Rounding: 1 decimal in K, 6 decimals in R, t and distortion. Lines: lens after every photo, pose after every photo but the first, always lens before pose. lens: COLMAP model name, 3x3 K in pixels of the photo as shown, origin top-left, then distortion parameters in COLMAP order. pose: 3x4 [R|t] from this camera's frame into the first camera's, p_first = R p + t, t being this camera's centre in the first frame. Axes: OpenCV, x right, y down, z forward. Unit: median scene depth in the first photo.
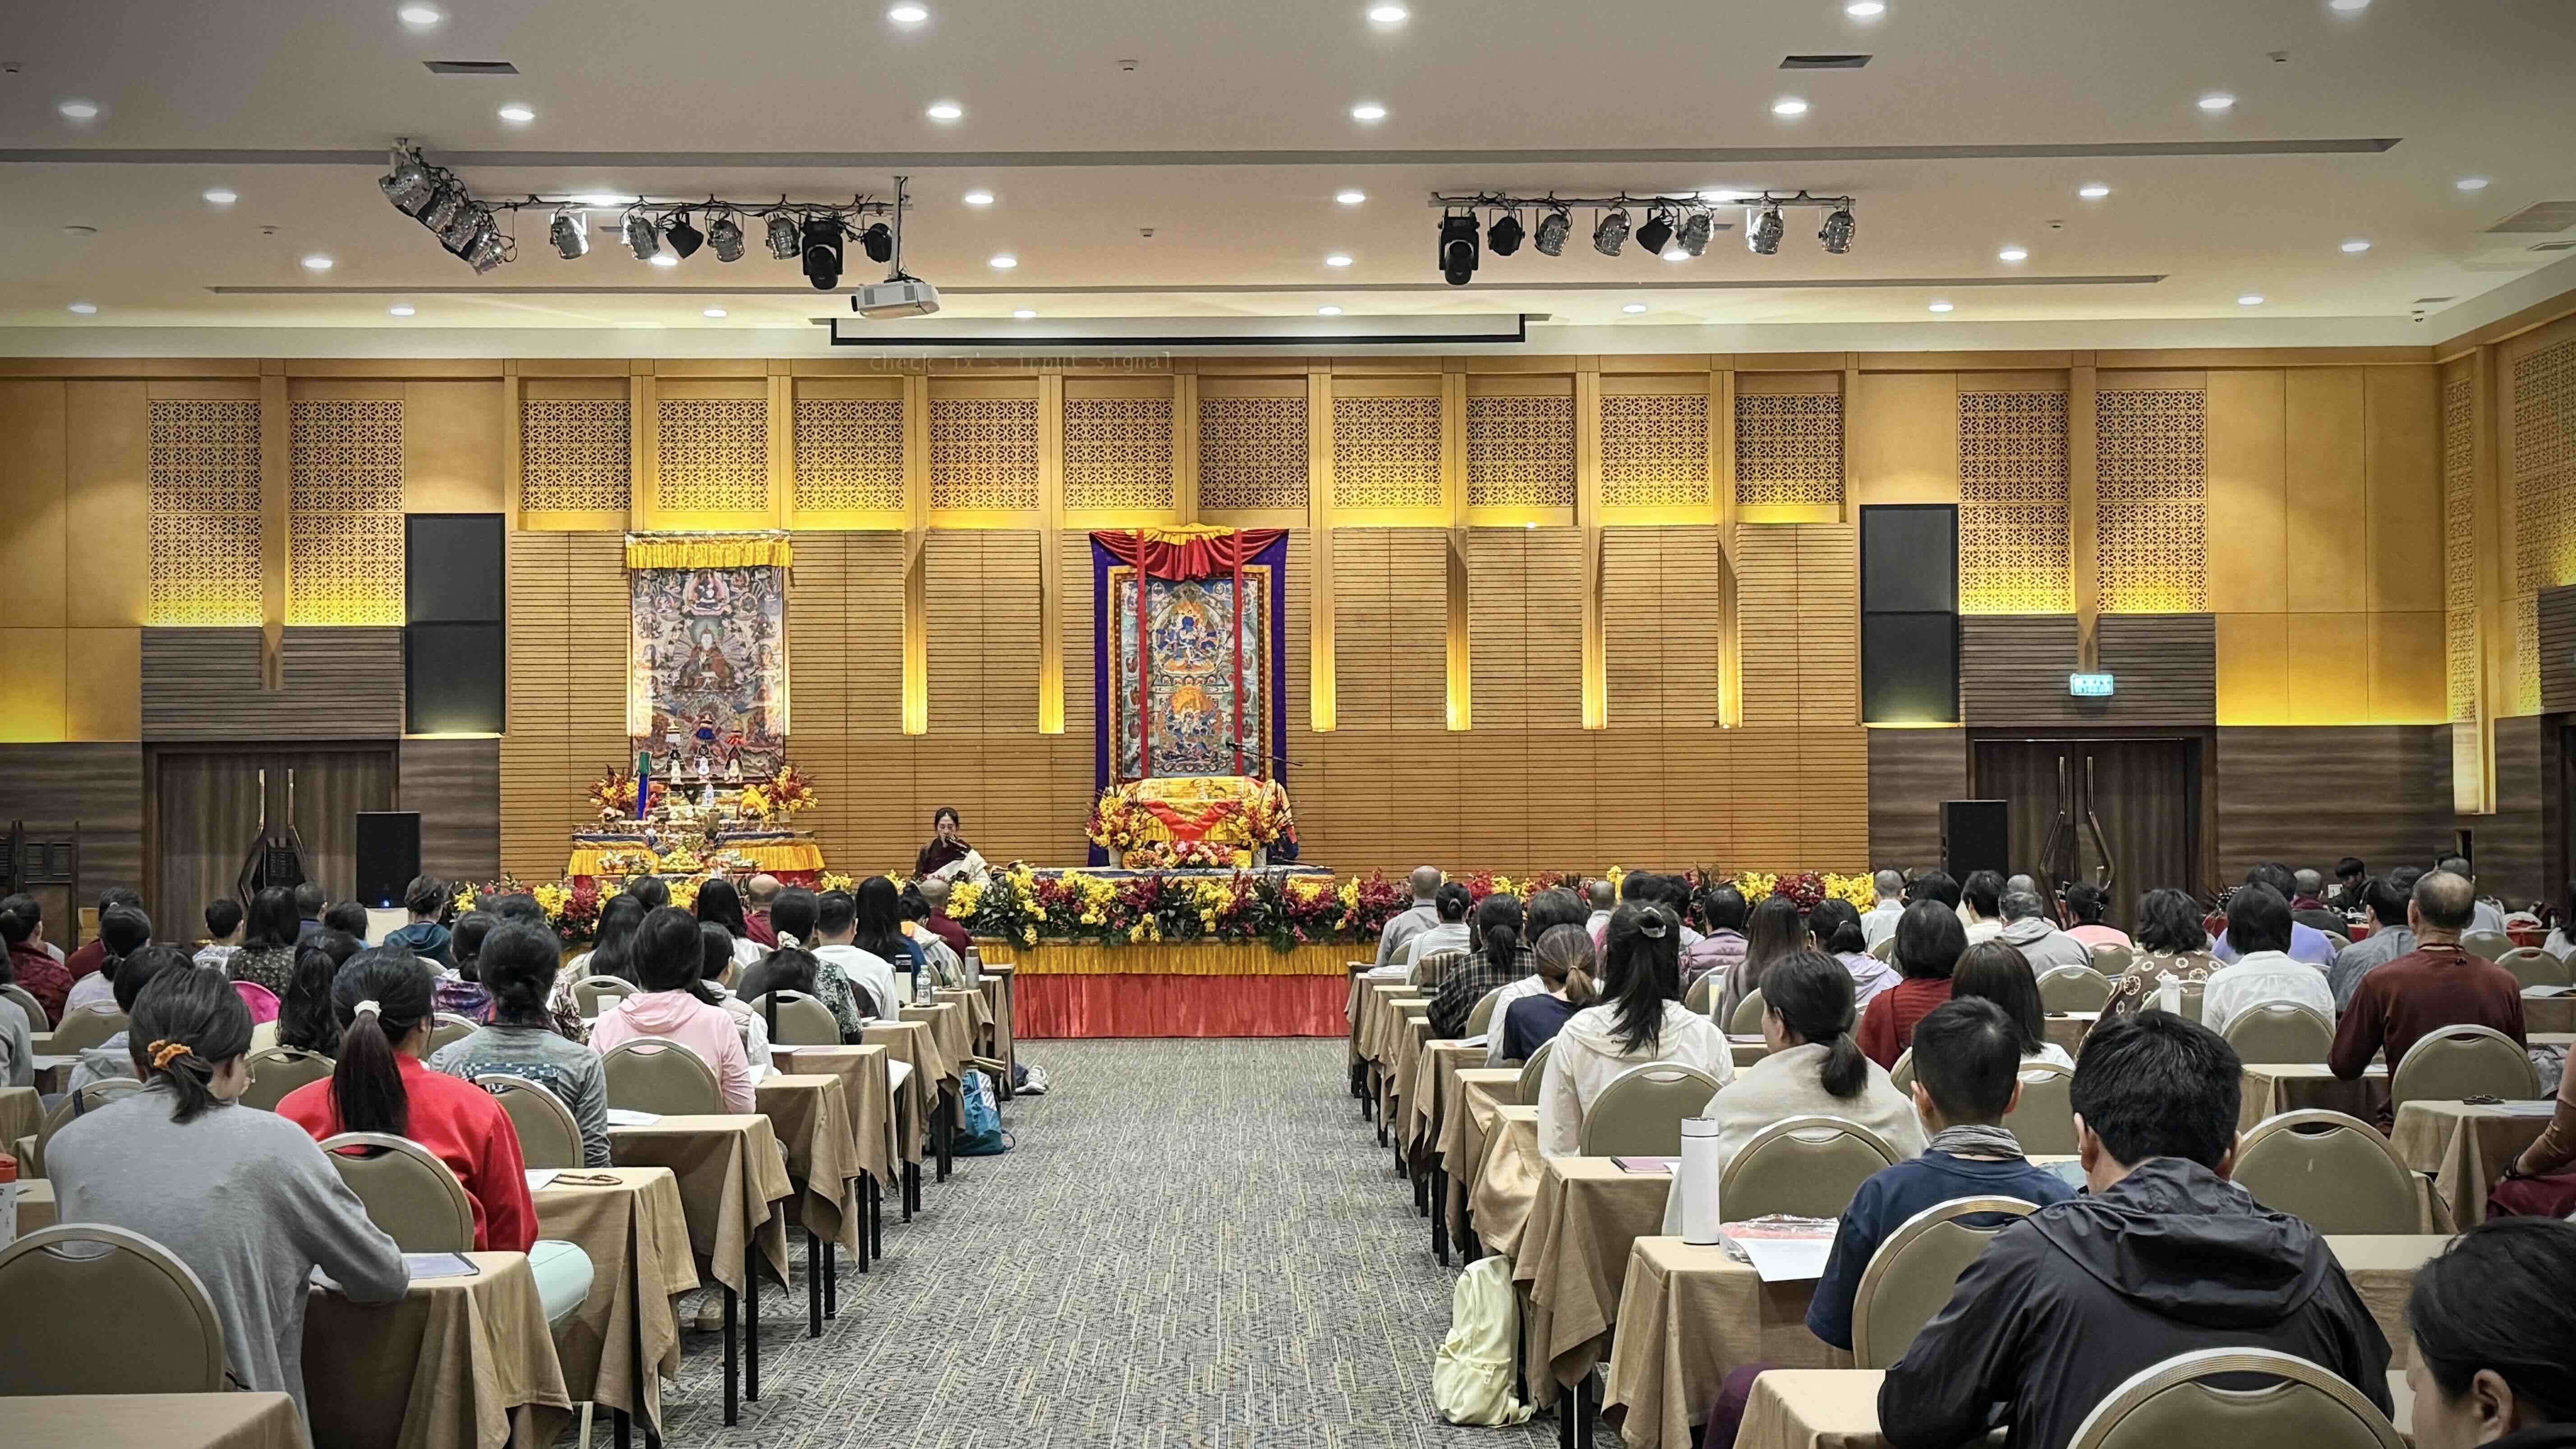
lens RADIAL K [[3570.6, 0, 1307.0], [0, 3570.6, 702.0], [0, 0, 1]] dist [0.087218, 0.000000]
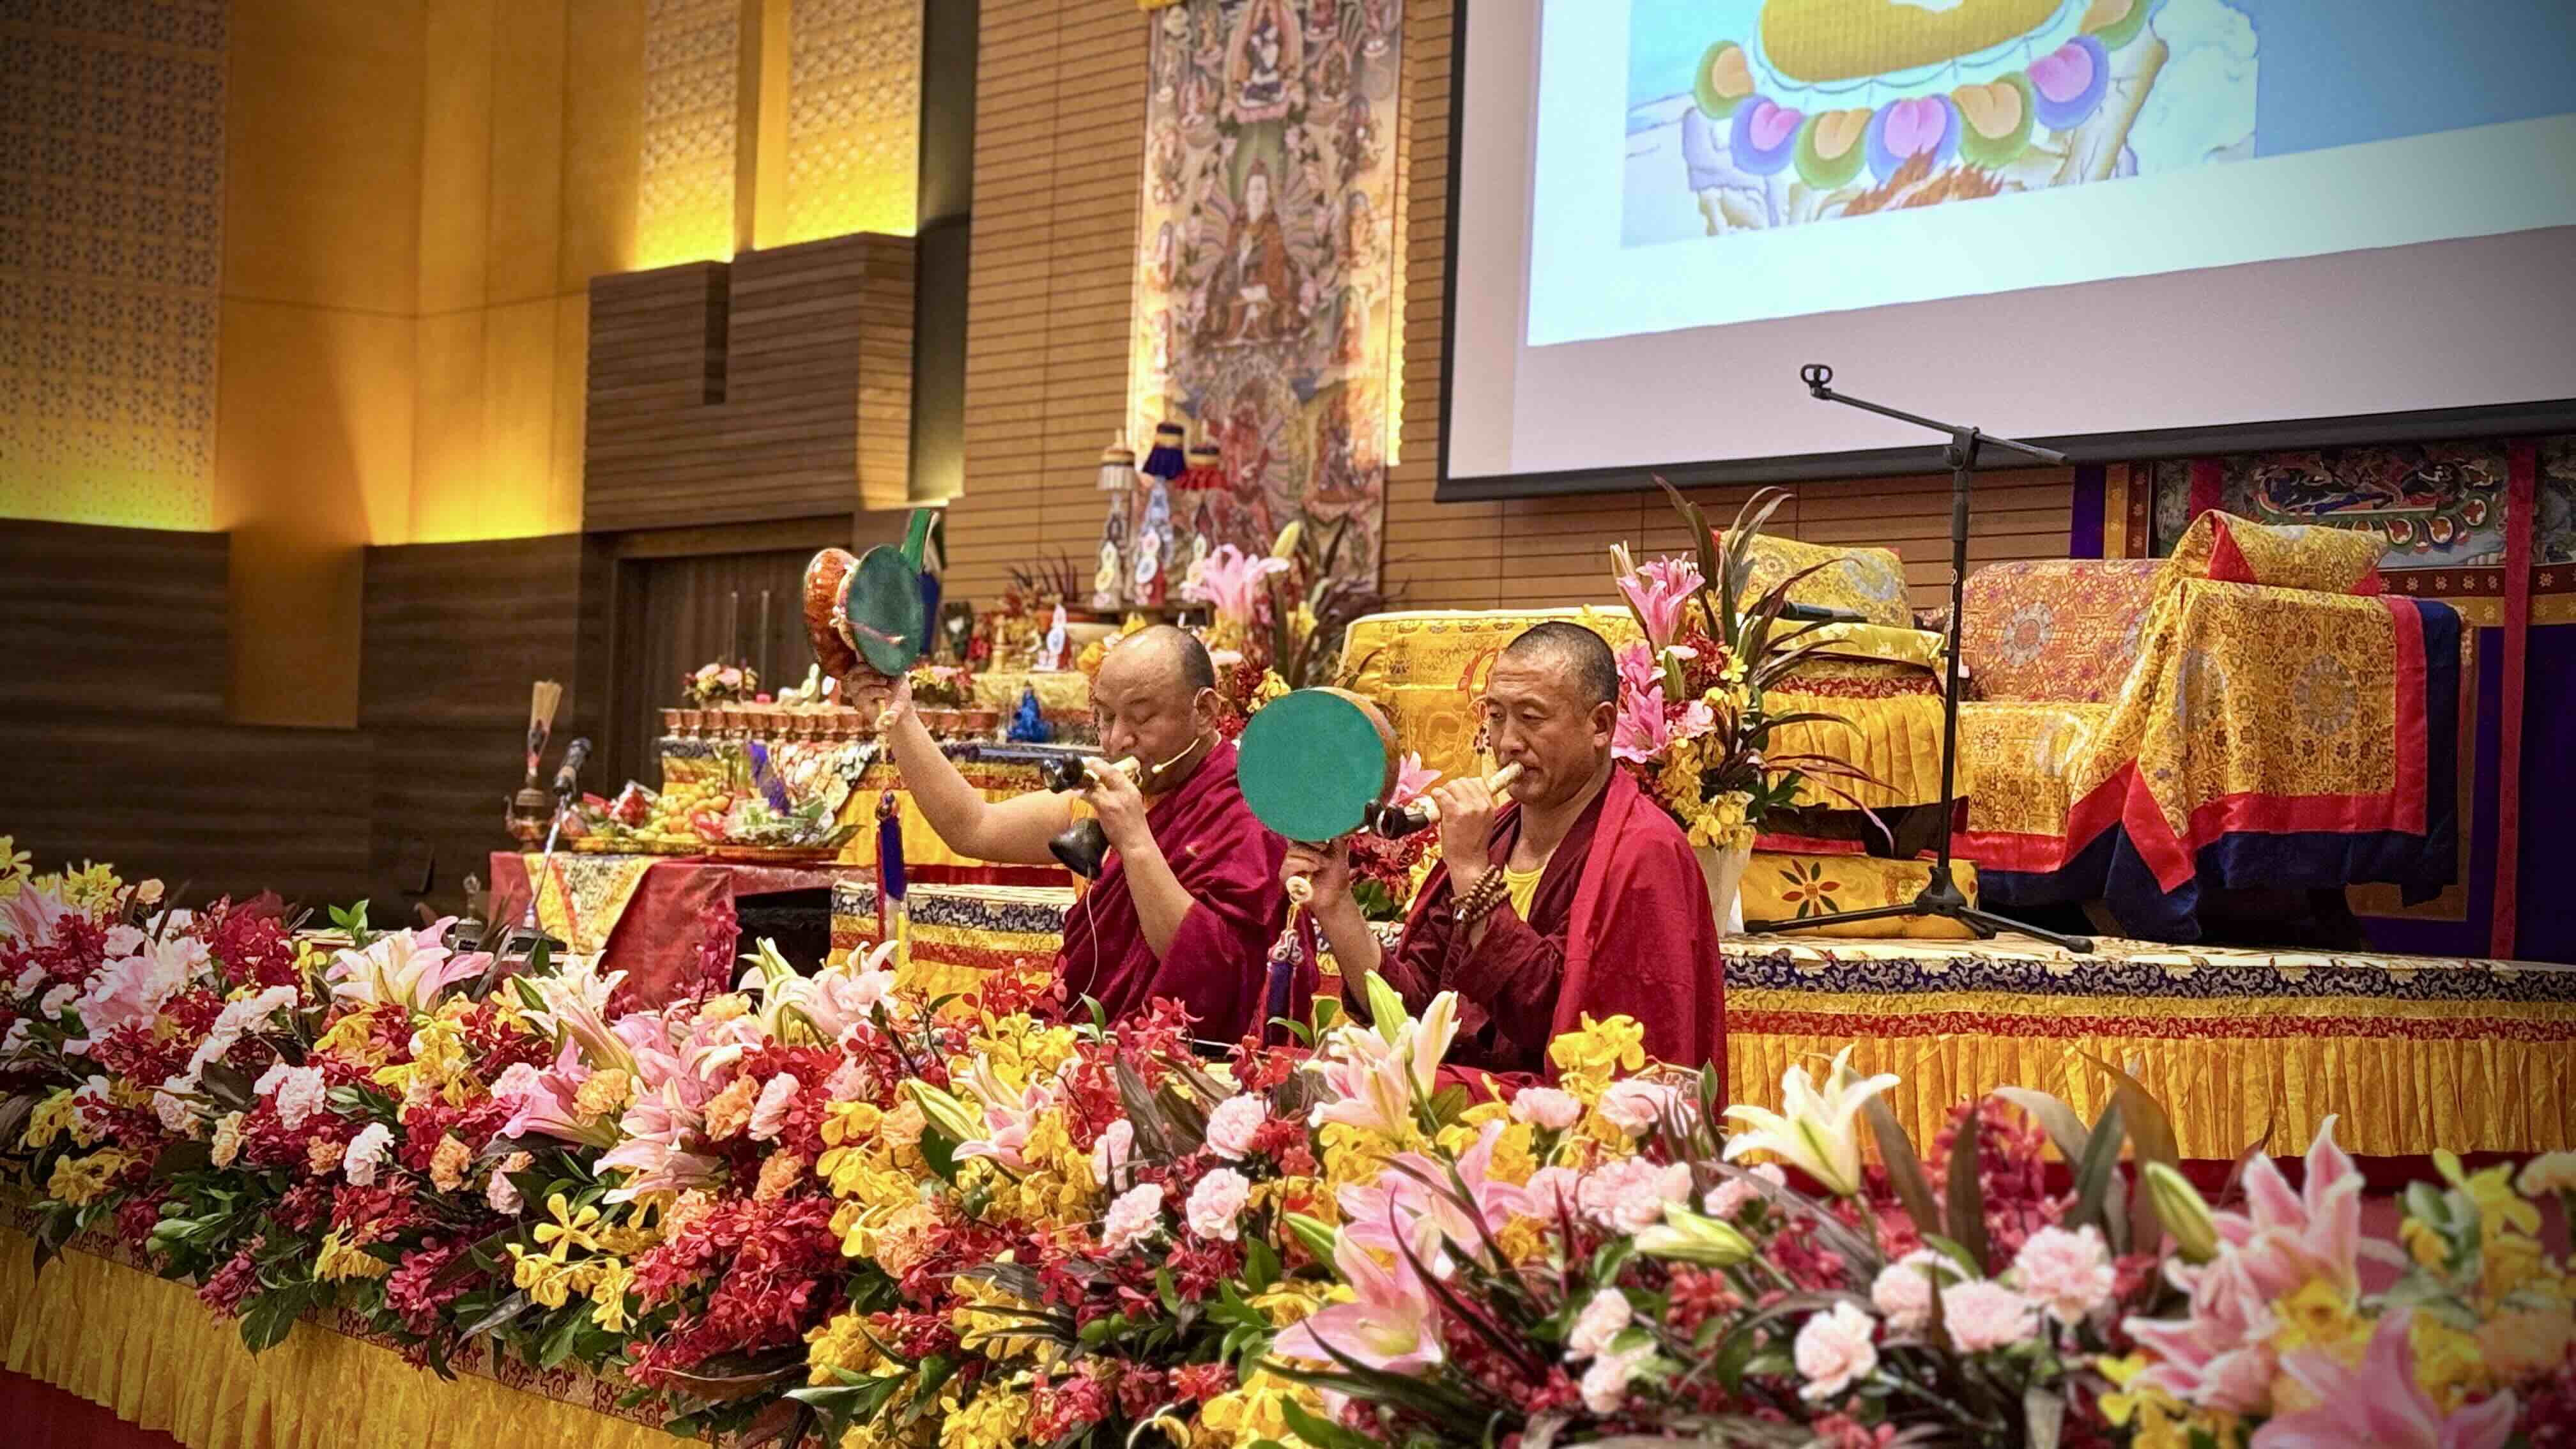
lens RADIAL K [[4142.8, 0, 1293.7], [0, 4142.8, 734.1], [0, 0, 1]] dist [0.025111, 0.000000]
pose [[0.585486, 0.016523, -0.810514, 0.156273], [-0.013778, 0.999851, 0.010430, 0.030183], [0.810565, 0.005060, 0.585627, 0.780873]]
